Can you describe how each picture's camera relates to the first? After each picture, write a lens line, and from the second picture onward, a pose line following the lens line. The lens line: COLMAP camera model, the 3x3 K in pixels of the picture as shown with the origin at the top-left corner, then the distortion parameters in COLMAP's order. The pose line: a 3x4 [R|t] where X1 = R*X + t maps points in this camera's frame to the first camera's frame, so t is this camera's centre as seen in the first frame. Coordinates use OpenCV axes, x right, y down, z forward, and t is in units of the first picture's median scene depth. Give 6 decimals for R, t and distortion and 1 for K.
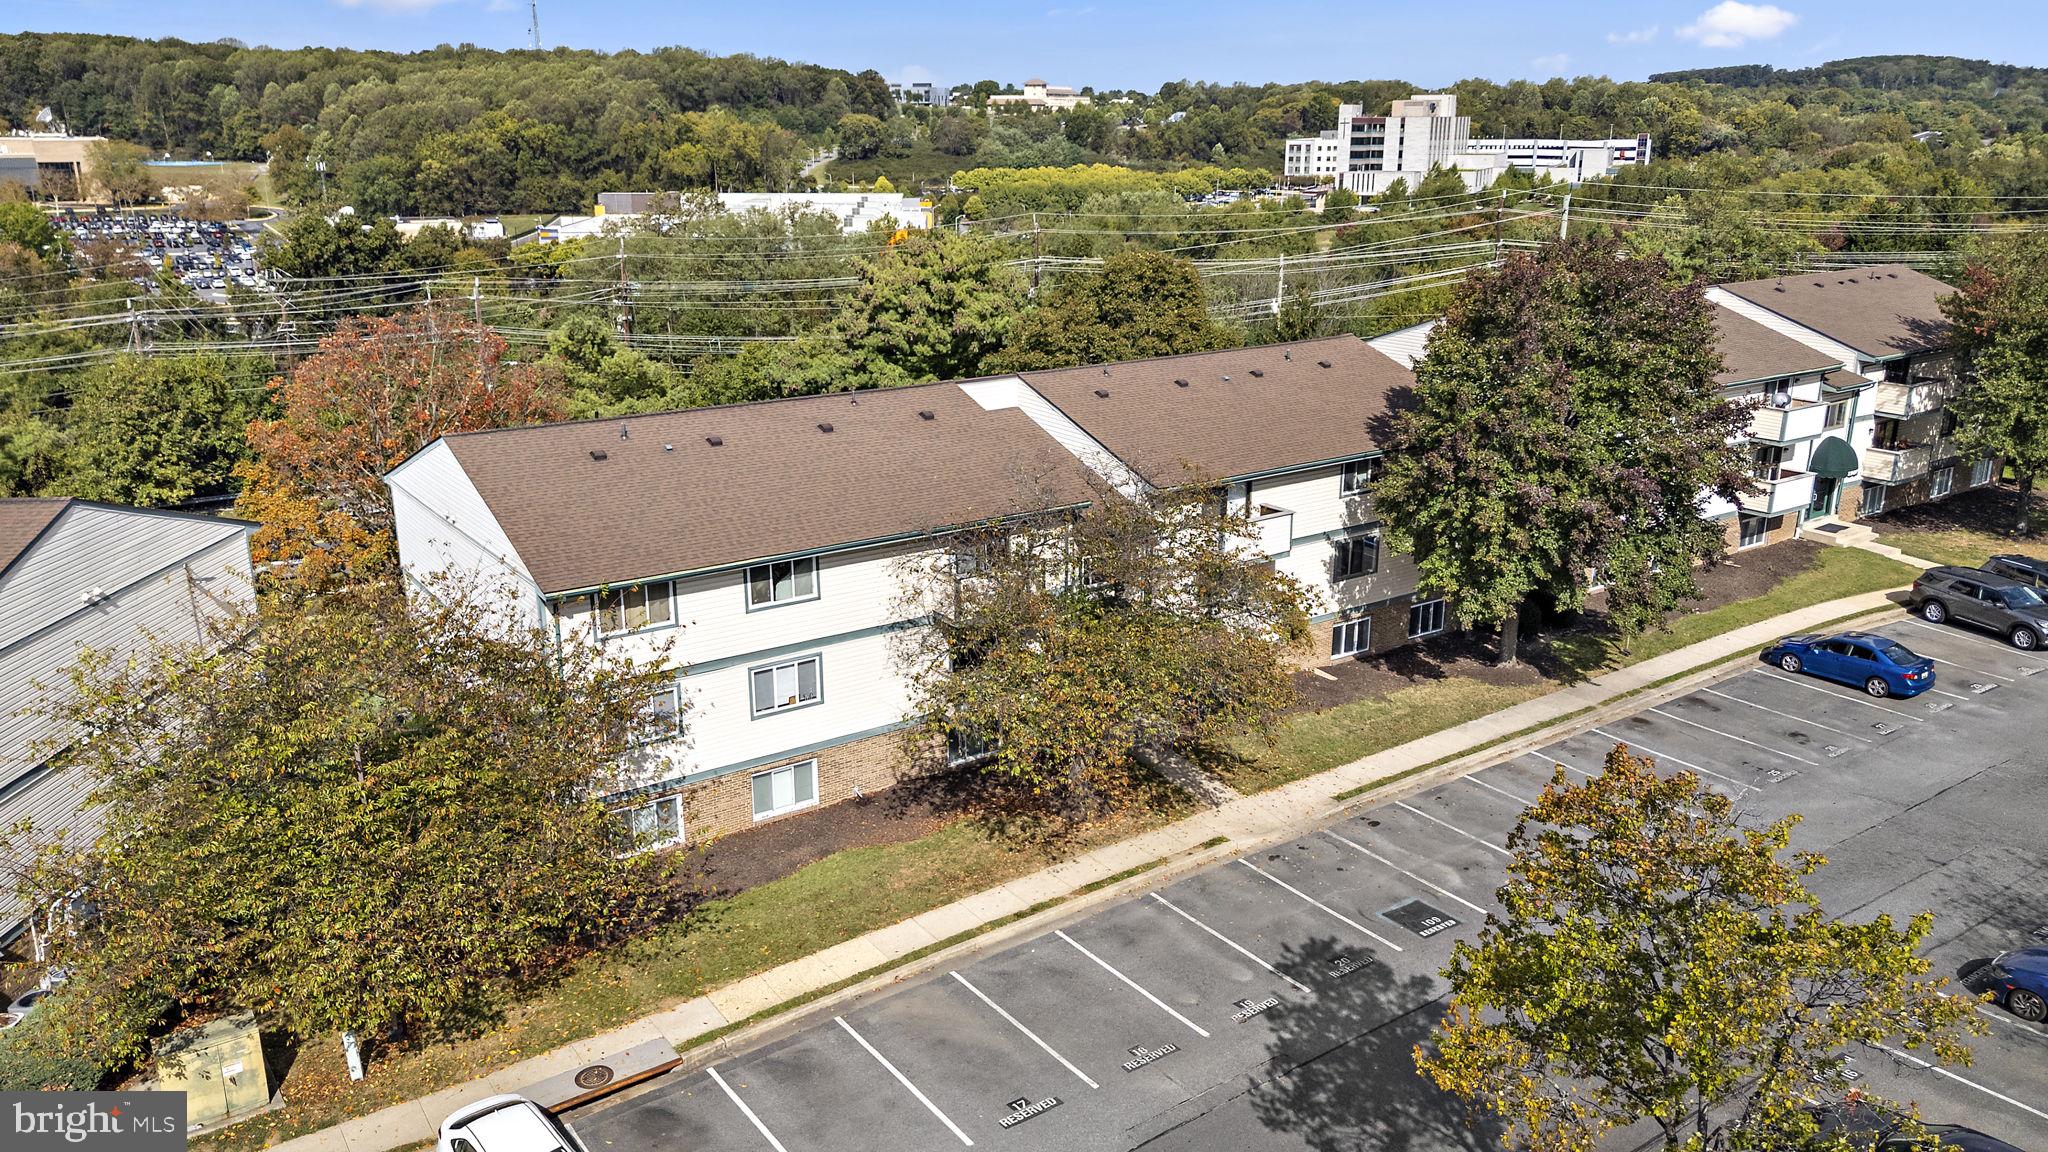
lens RADIAL K [[1501.8, 0, 1024.0], [0, 1501.8, 576.0], [0, 0, 1]] dist [0.054078, 0.000894]
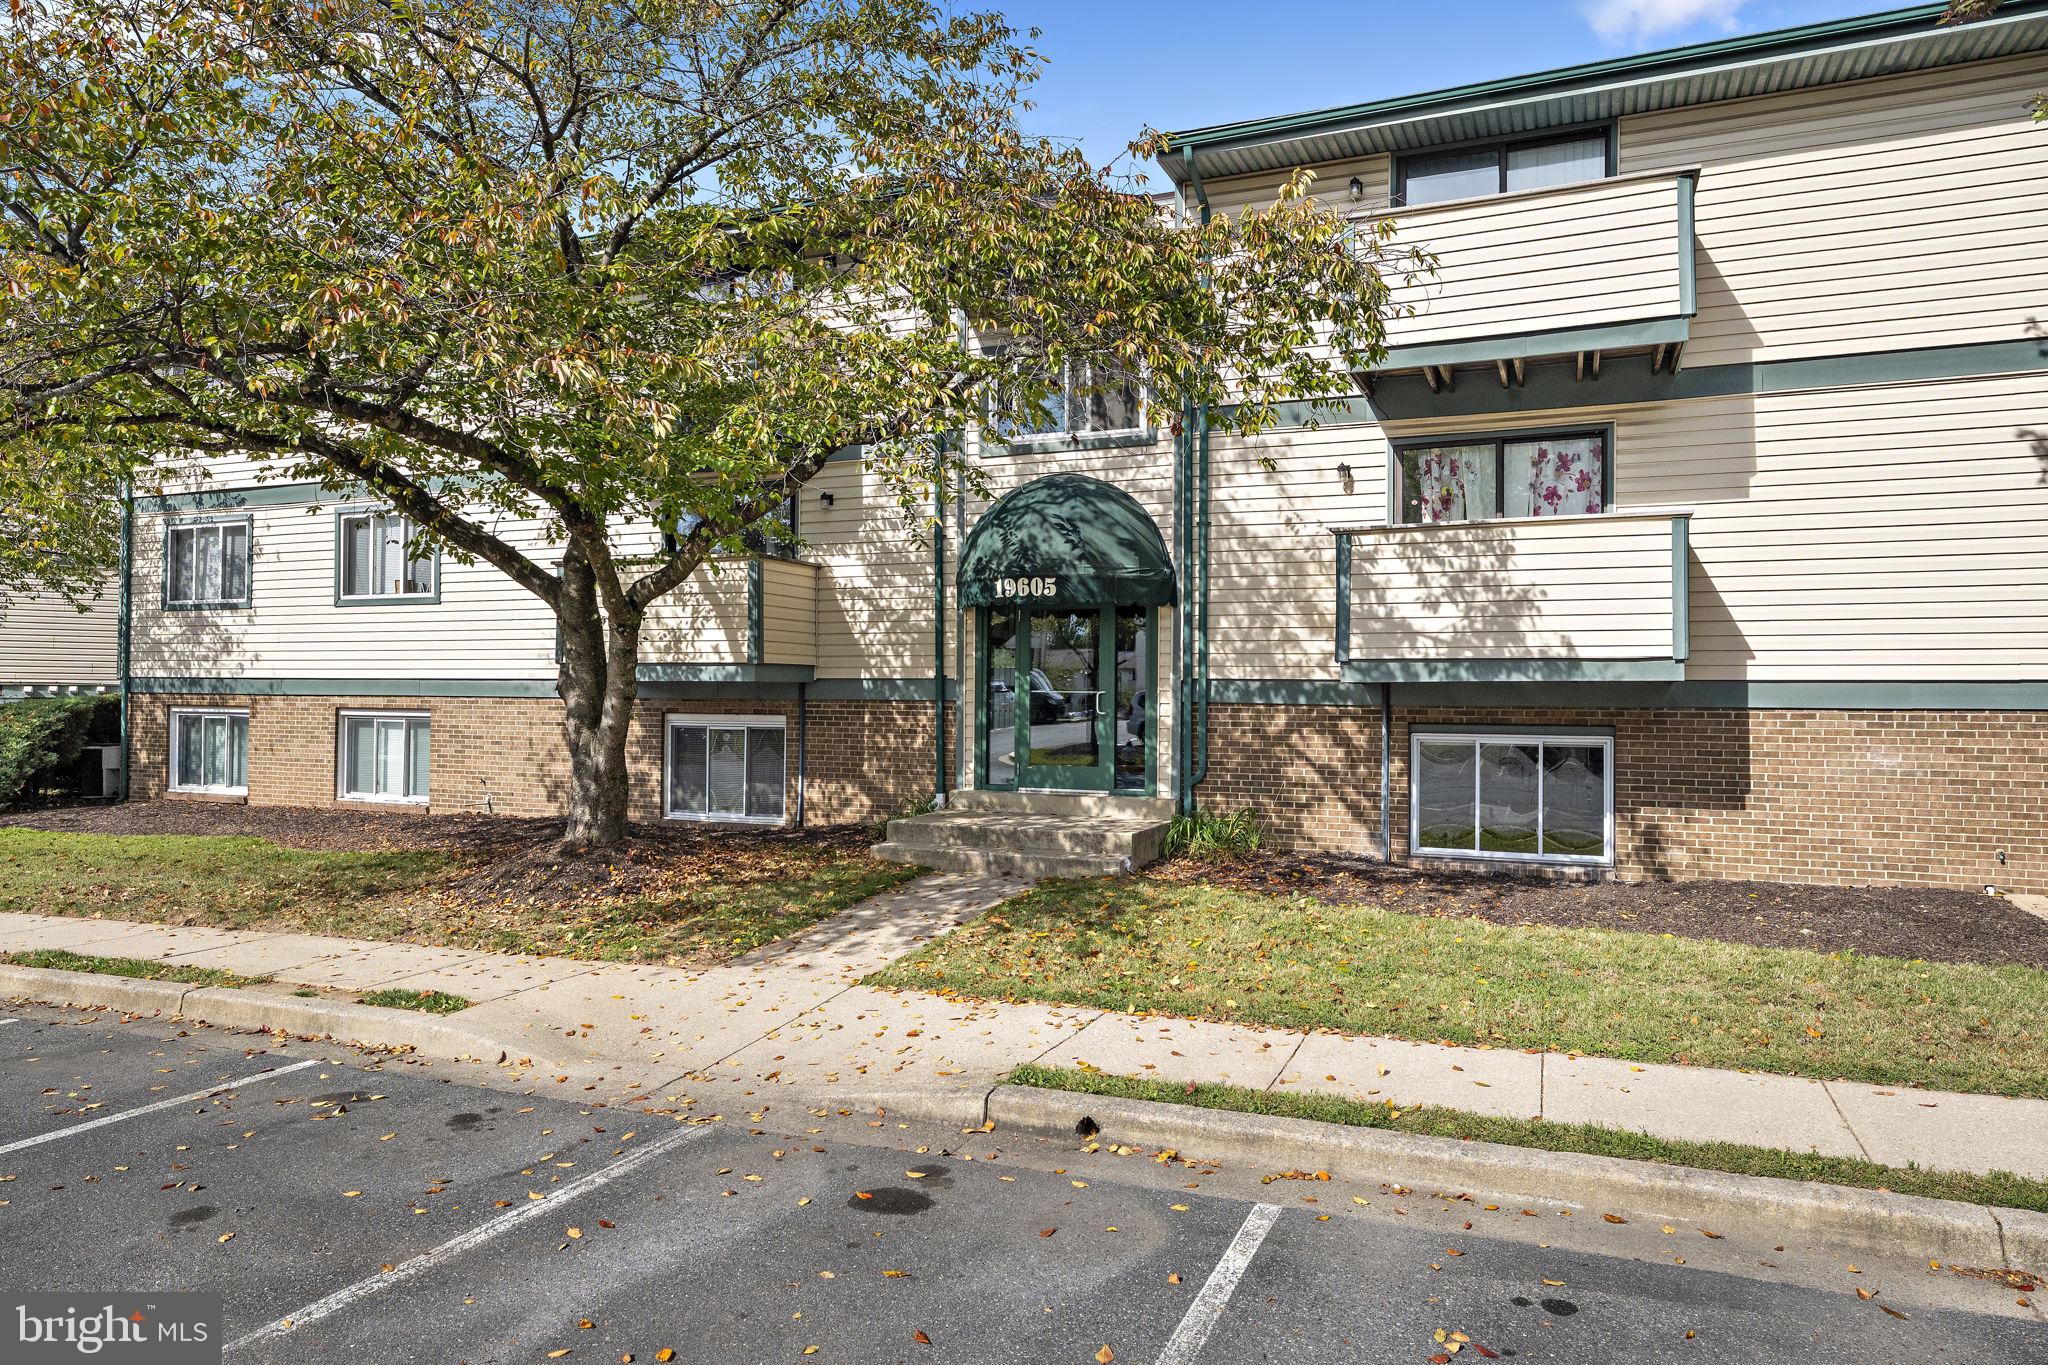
lens RADIAL K [[1324.0, 0, 1024.0], [0, 1324.0, 682.5], [0, 0, 1]] dist [-0.003457, 0.000679]
pose [[0.511096, -0.005332, -0.859507, 0.299465], [-0.255540, 0.953822, -0.157871, 0.107273], [0.820659, 0.300326, 0.486131, 0.764891]]
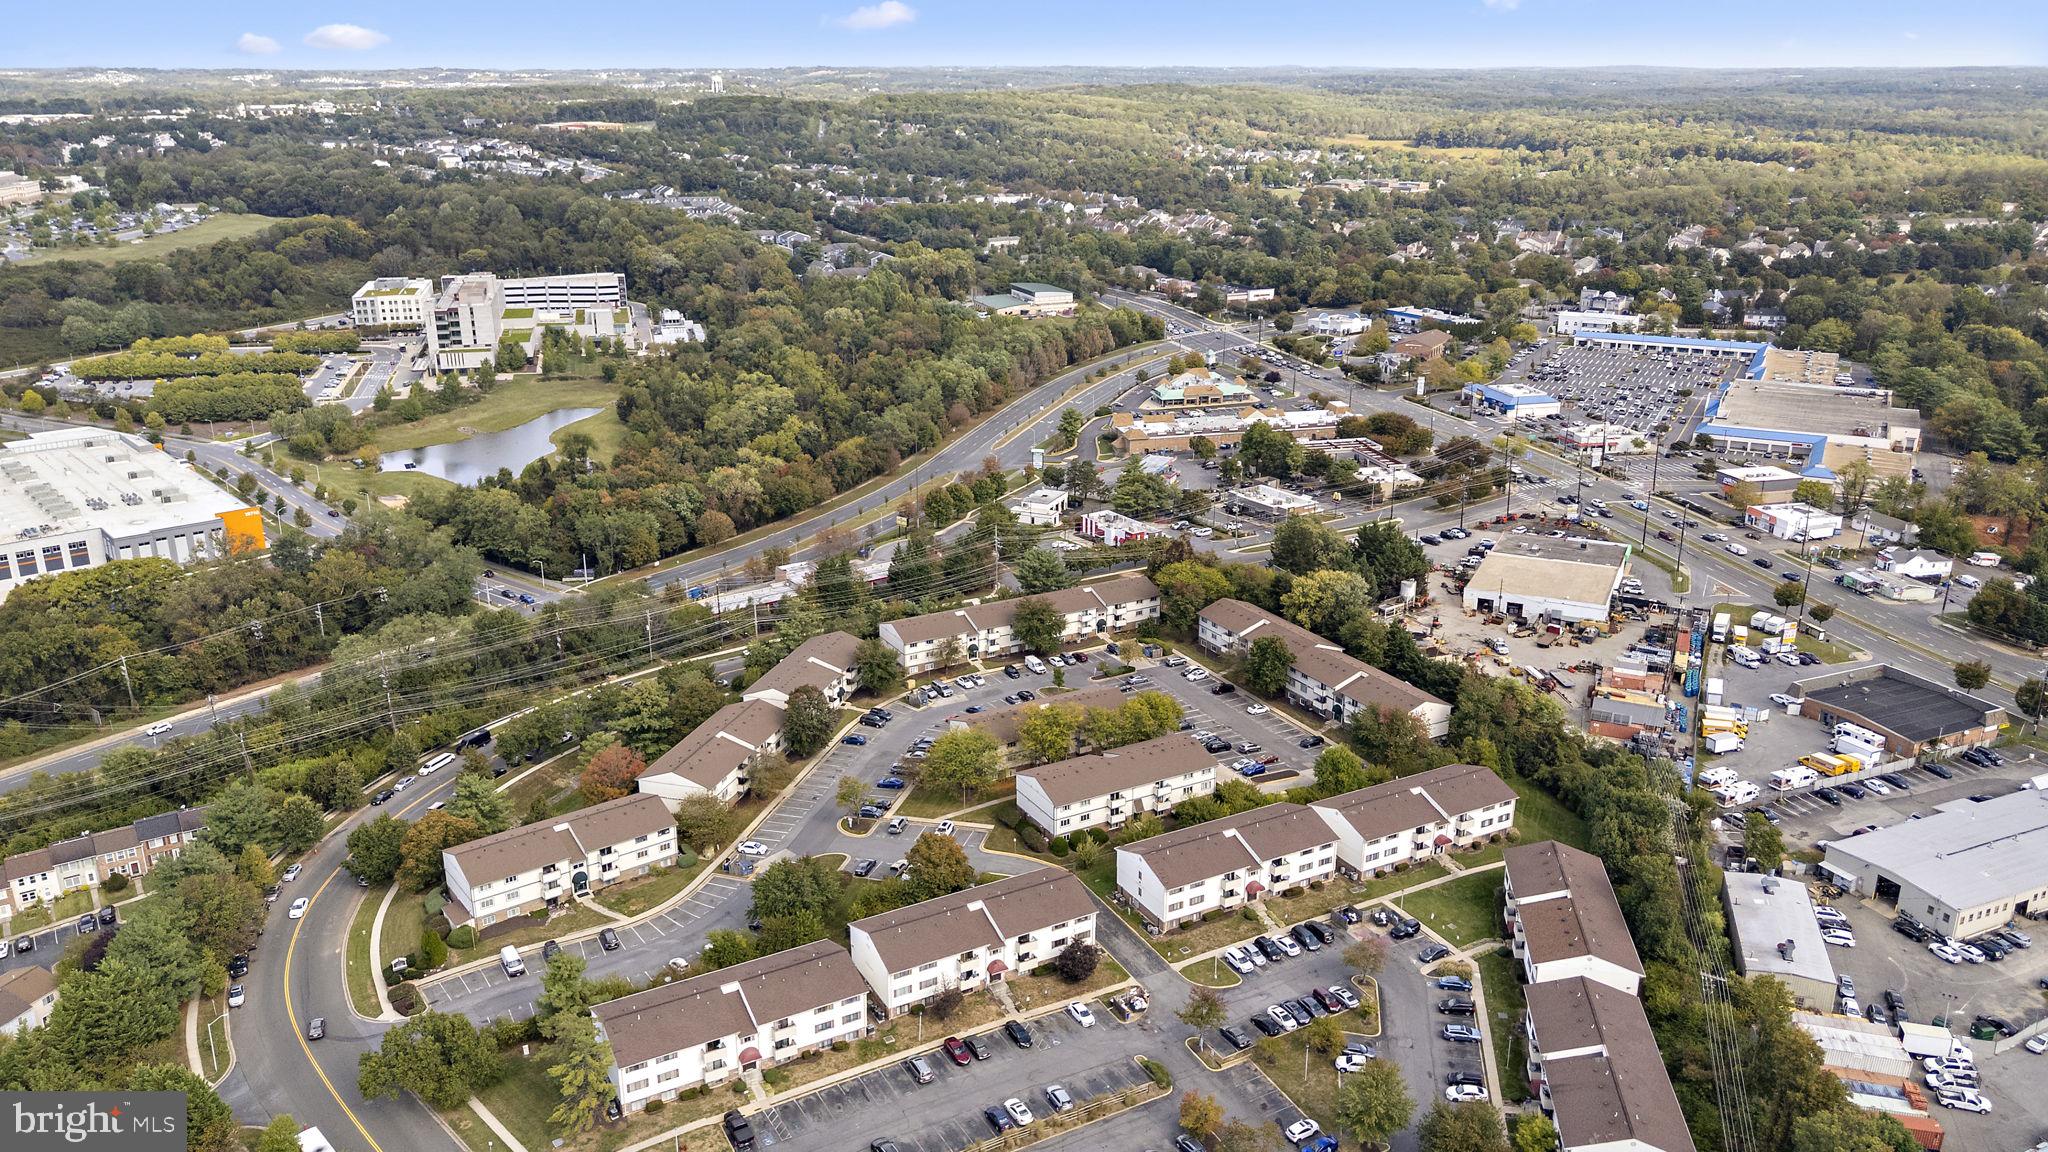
lens RADIAL K [[1501.8, 0, 1024.0], [0, 1501.8, 576.0], [0, 0, 1]] dist [0.054078, 0.000894]
pose [[0.778352, -0.200862, 0.594830, -2.465093], [0.178979, 0.979116, 0.096428, -1.090607], [-0.601776, 0.031407, 0.798047, -4.381637]]
